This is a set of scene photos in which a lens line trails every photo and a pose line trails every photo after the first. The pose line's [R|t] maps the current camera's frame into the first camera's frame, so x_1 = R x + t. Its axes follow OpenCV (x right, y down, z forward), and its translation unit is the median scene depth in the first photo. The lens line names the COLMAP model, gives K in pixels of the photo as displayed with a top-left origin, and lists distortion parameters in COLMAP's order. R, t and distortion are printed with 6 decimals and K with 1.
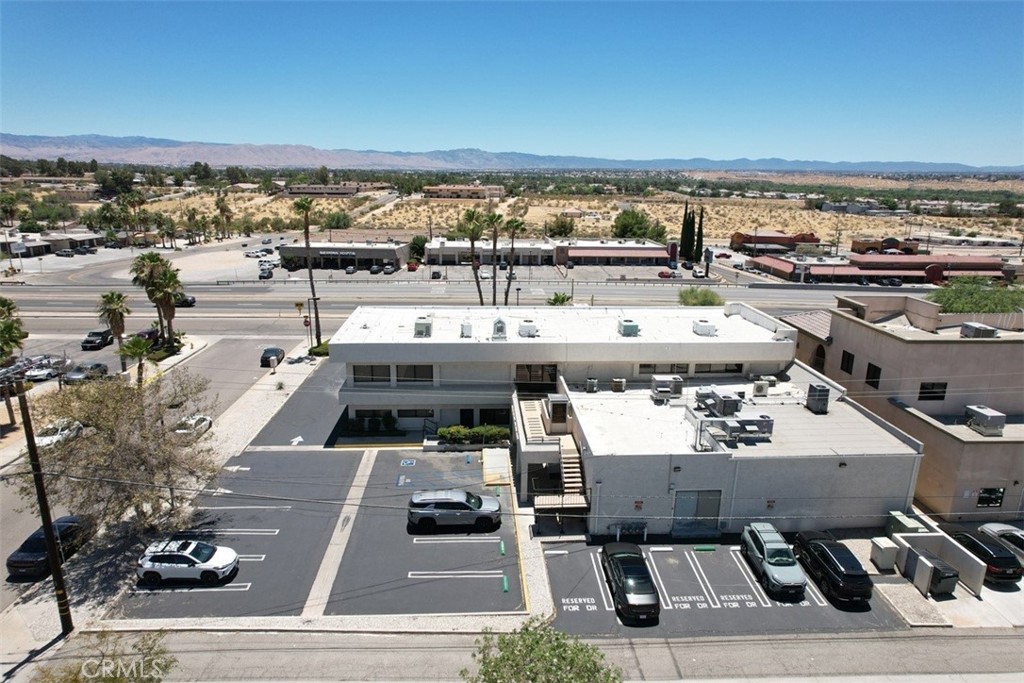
lens RADIAL K [[653.4, 0, 514.7], [0, 653.4, 345.9], [0, 0, 1]] dist [-0.075341, 0.065013]
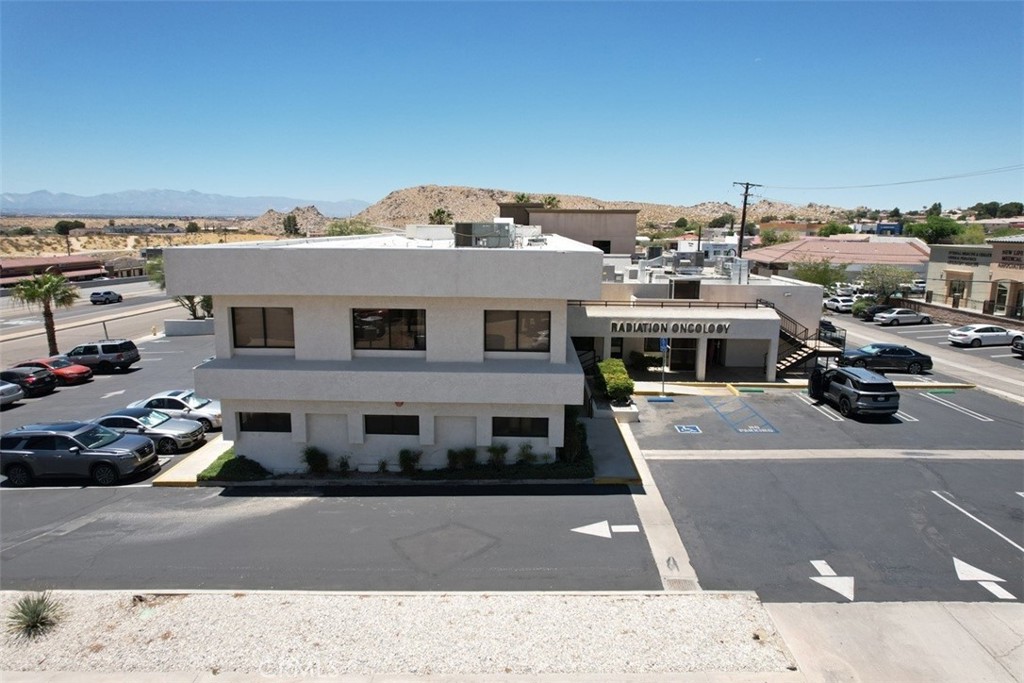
lens RADIAL K [[653.4, 0, 514.7], [0, 653.4, 345.9], [0, 0, 1]] dist [-0.075341, 0.065013]
pose [[0.082361, -0.195537, 0.977232, -0.228826], [0.251912, 0.952805, 0.169418, -0.009830], [-0.964239, 0.232223, 0.127732, 0.329071]]
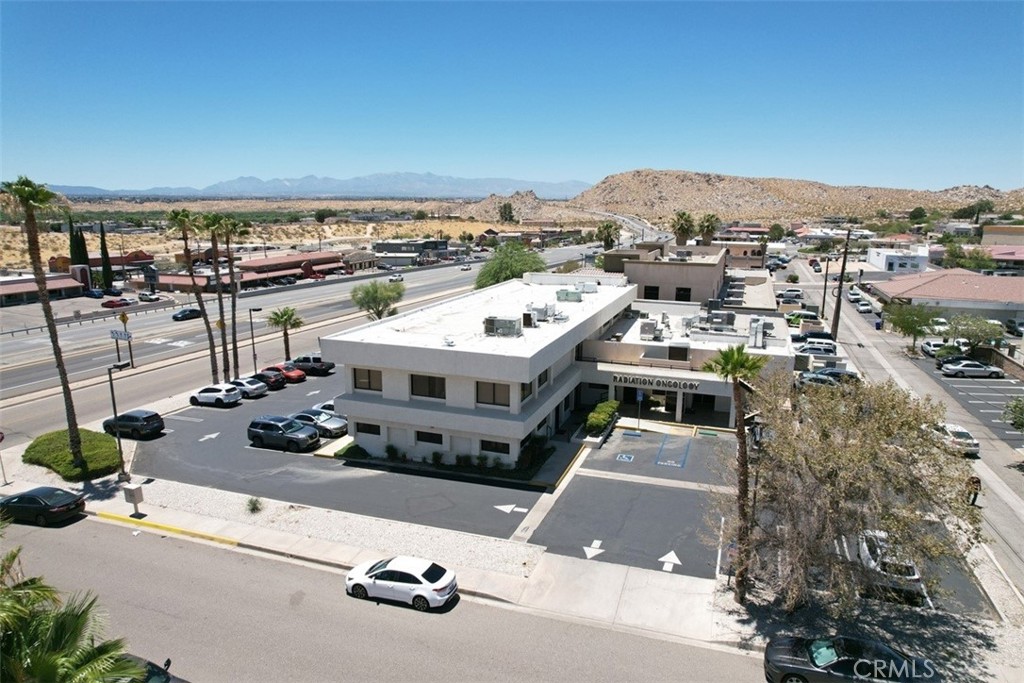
lens RADIAL K [[653.4, 0, 514.7], [0, 653.4, 345.9], [0, 0, 1]] dist [-0.075341, 0.065013]
pose [[0.397942, -0.207058, 0.893739, -0.309797], [0.237518, 0.964234, 0.117634, -0.034828], [-0.886130, 0.165468, 0.432890, 0.223820]]
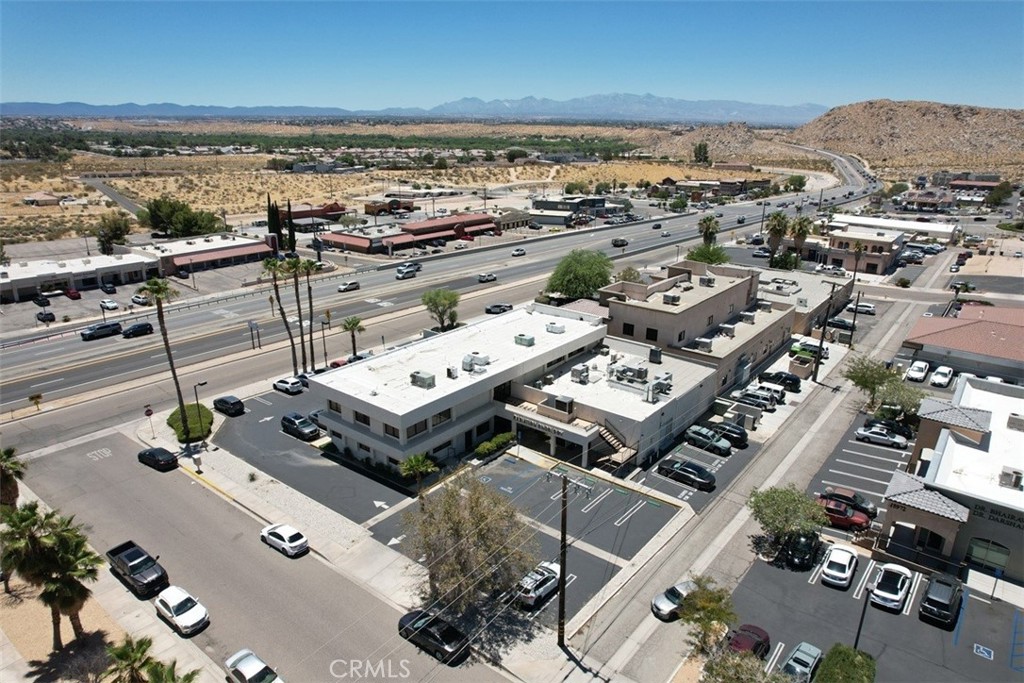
lens RADIAL K [[653.4, 0, 514.7], [0, 653.4, 345.9], [0, 0, 1]] dist [-0.075341, 0.065013]
pose [[0.665637, -0.247124, 0.704171, -0.310255], [0.190896, 0.968571, 0.159464, -0.089966], [-0.721447, 0.028278, 0.691892, 0.005999]]
